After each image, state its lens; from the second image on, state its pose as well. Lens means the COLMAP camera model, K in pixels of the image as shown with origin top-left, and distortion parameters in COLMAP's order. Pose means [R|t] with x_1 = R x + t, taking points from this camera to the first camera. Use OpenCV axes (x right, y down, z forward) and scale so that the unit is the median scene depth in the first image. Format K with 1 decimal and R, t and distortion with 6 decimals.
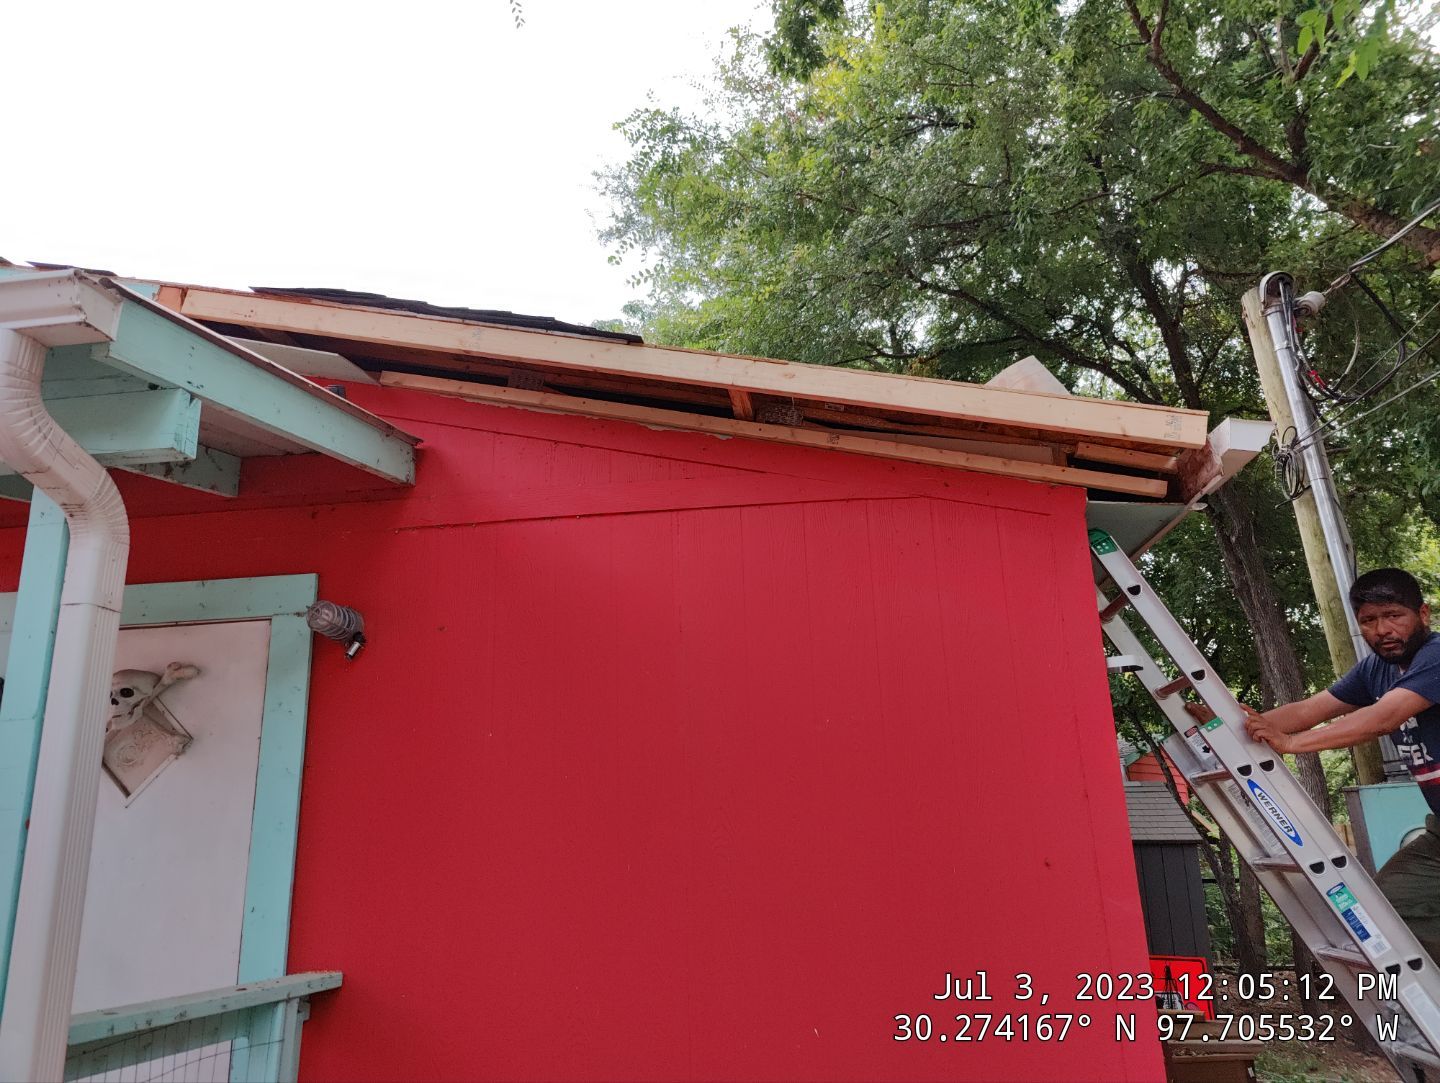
lens RADIAL K [[1055.3, 0, 720.0], [0, 1055.3, 541.5], [0, 0, 1]] dist [0.061158, -0.002266]
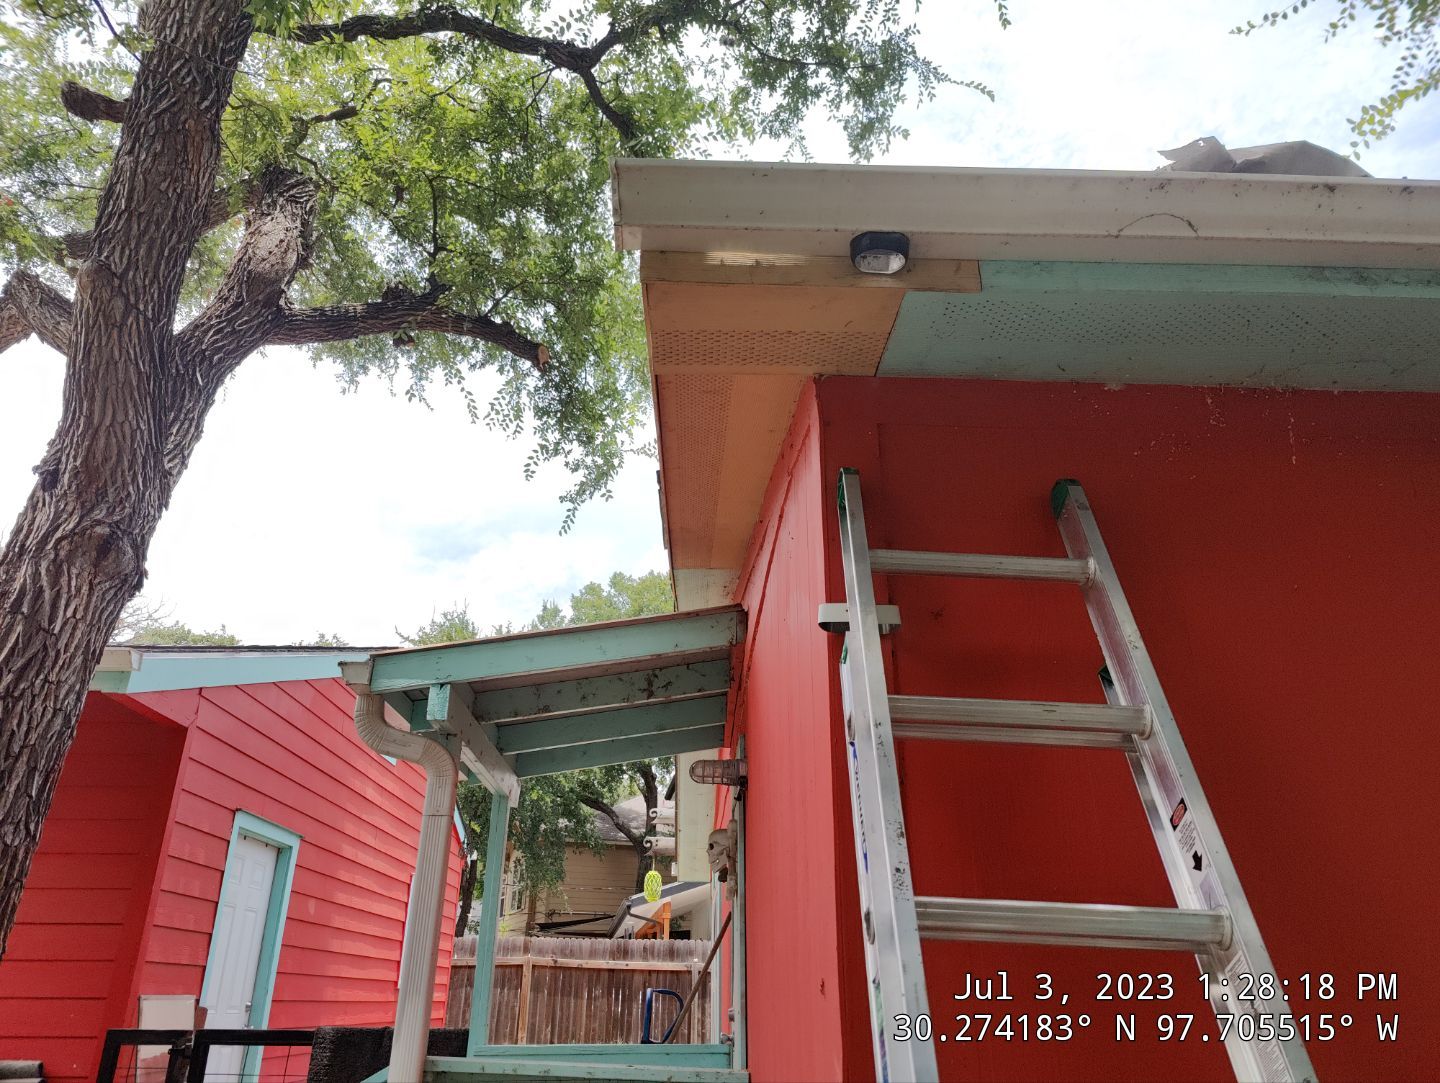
lens RADIAL K [[1062.4, 0, 720.6], [0, 1062.4, 564.6], [0, 0, 1]] dist [0.056894, -0.002495]
pose [[0.148525, -0.356327, -0.922481, 0.819594], [0.255567, 0.914969, -0.312278, 0.226638], [0.955315, -0.189374, 0.226961, 0.714164]]
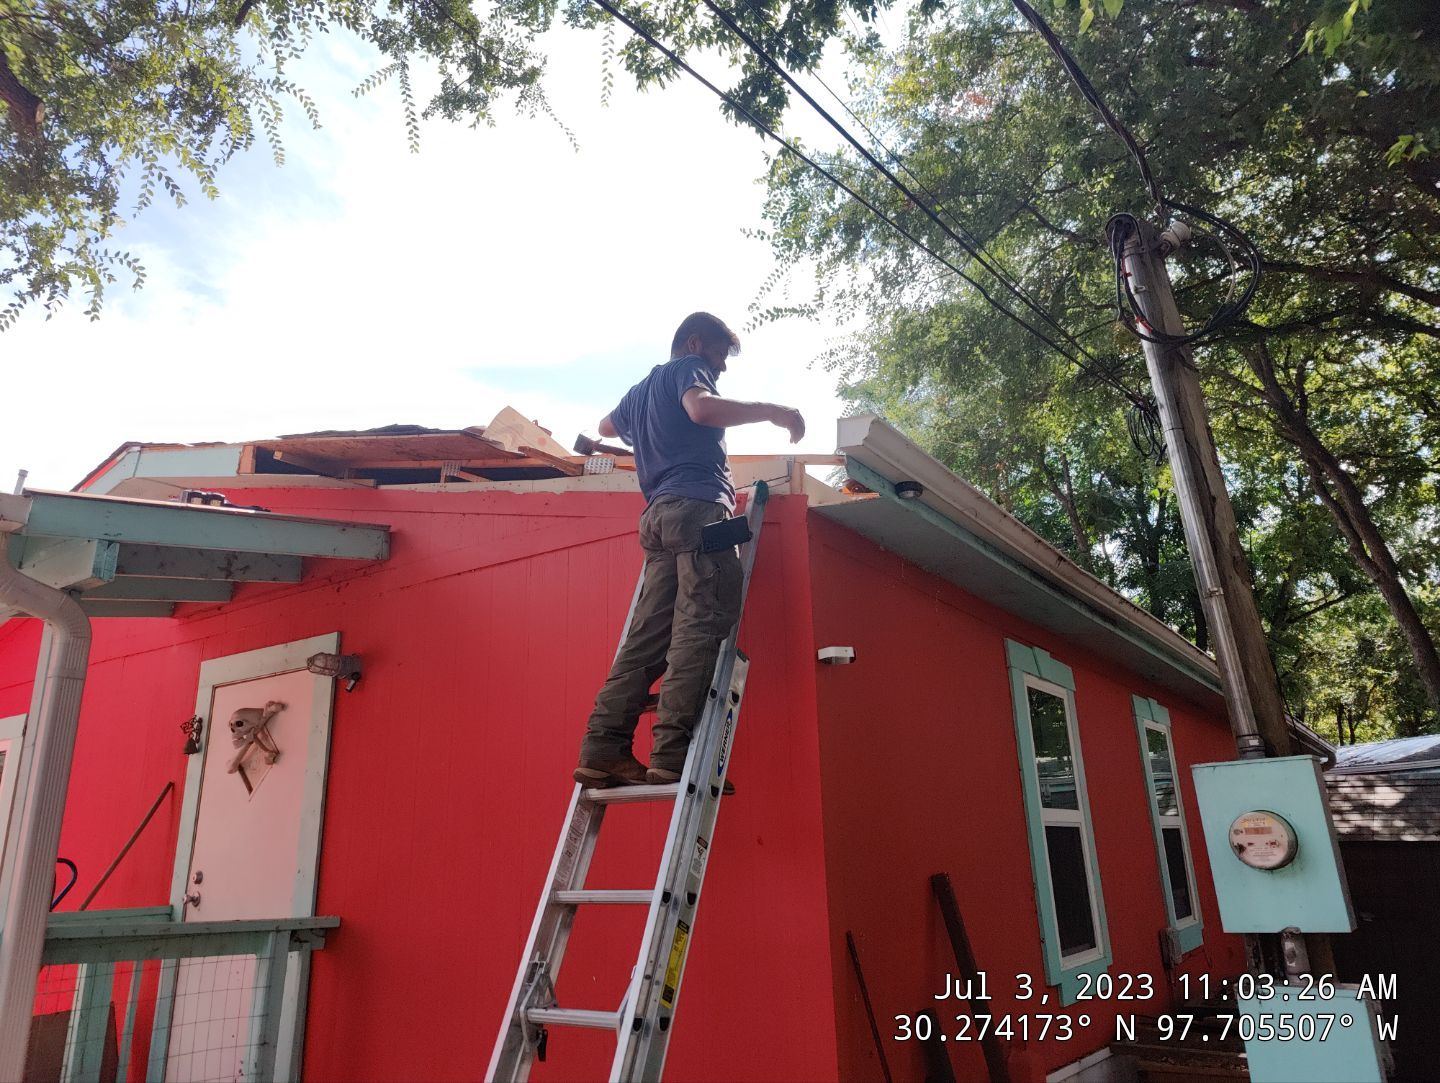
lens RADIAL K [[1055.3, 0, 720.0], [0, 1055.3, 541.5], [0, 0, 1]] dist [0.061158, -0.002266]
pose [[0.870326, -0.124824, -0.476395, 0.718999], [0.119251, 0.991973, -0.042055, 0.030066], [0.477820, -0.020209, 0.878225, 0.017647]]
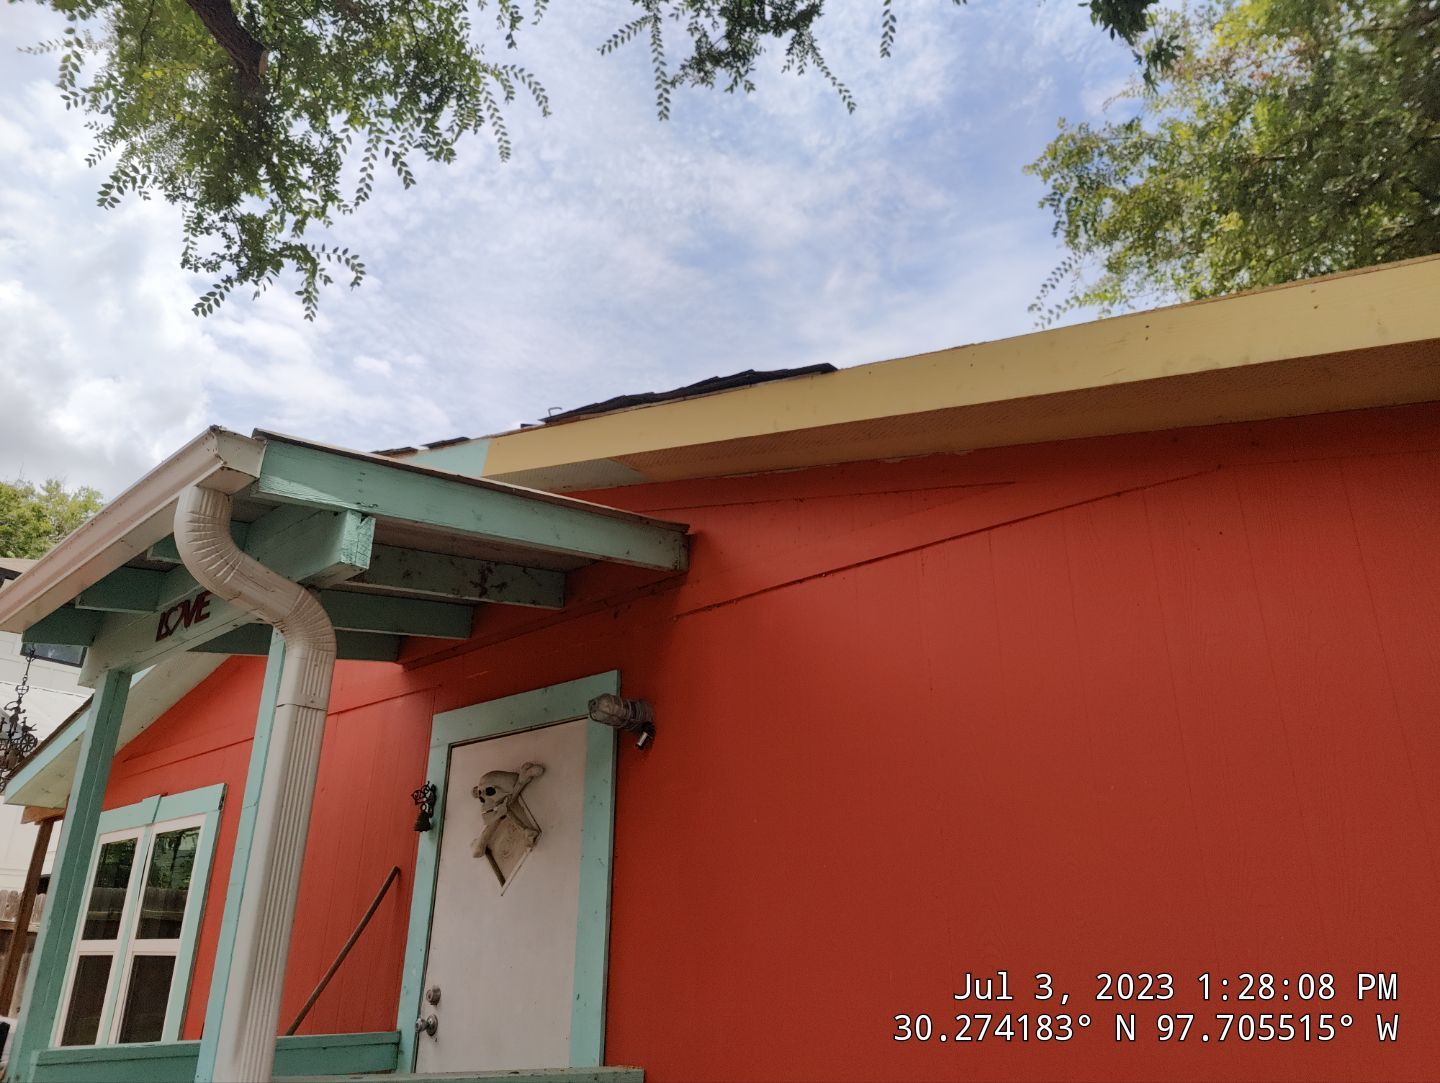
lens RADIAL K [[1025.7, 0, 739.5], [0, 1025.7, 570.7], [0, 0, 1]] dist [0.050529, -0.002090]
pose [[0.816289, -0.165022, -0.553570, 0.285989], [0.120463, 0.985886, -0.116265, 0.064696], [0.564944, 0.028221, 0.824647, 0.227681]]
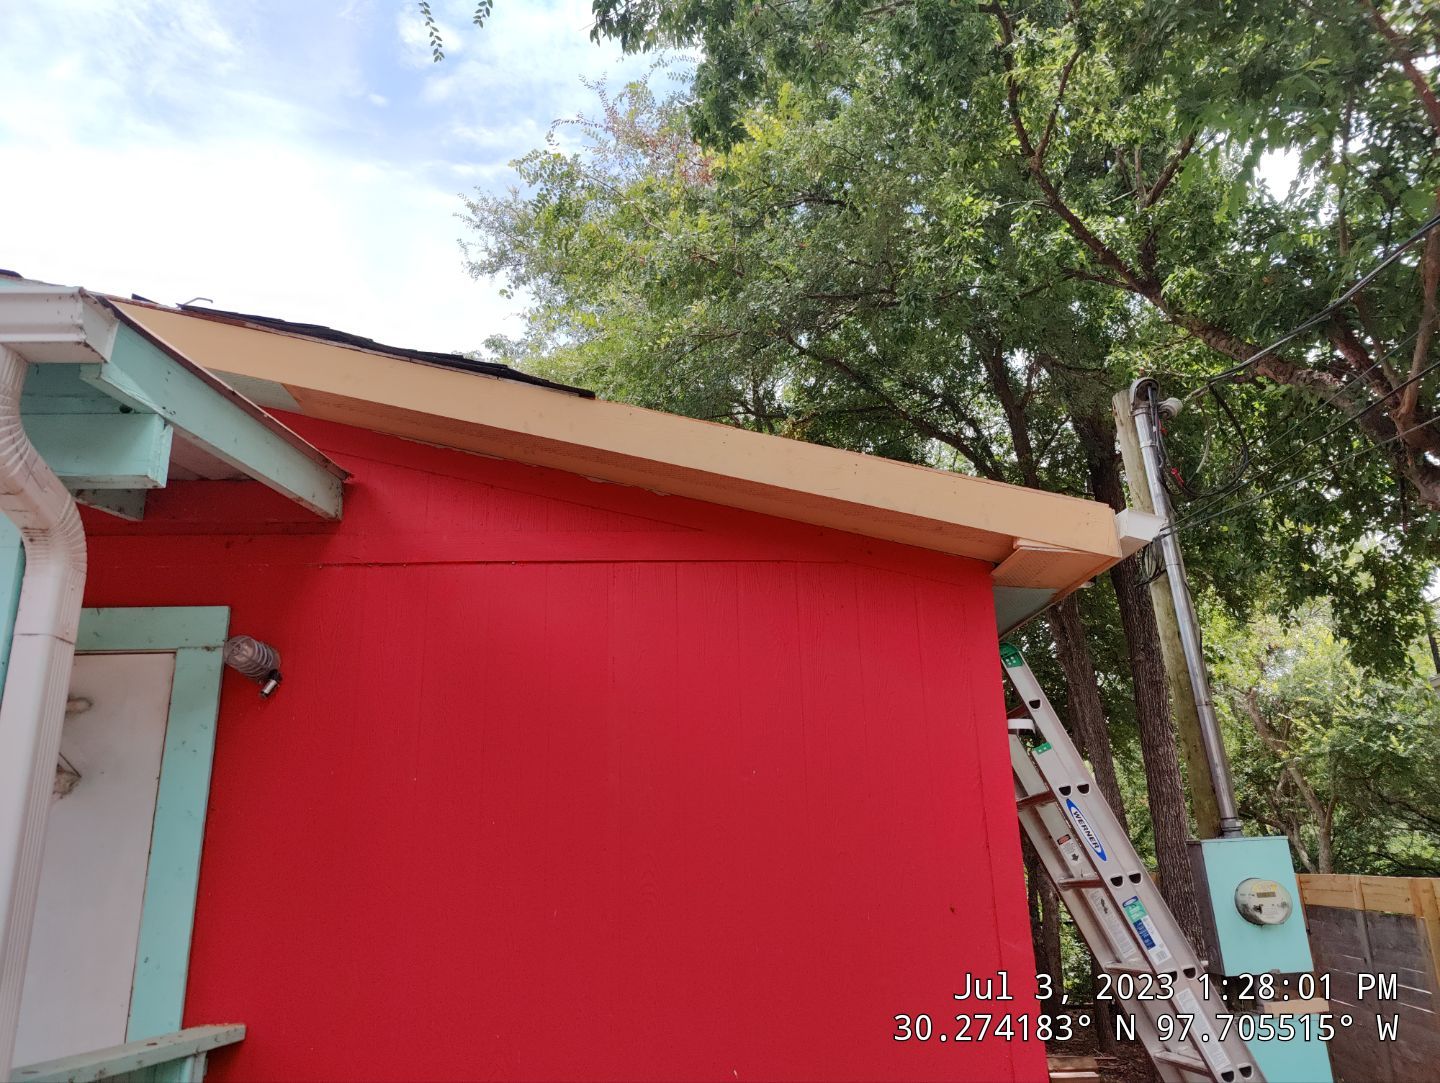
lens RADIAL K [[1062.4, 0, 720.6], [0, 1062.4, 564.6], [0, 0, 1]] dist [0.056894, -0.002495]
pose [[0.984240, 0.055298, 0.167972, -0.106840], [-0.051927, 0.998353, -0.024403, -0.006636], [-0.169045, 0.015296, 0.985490, -0.028117]]
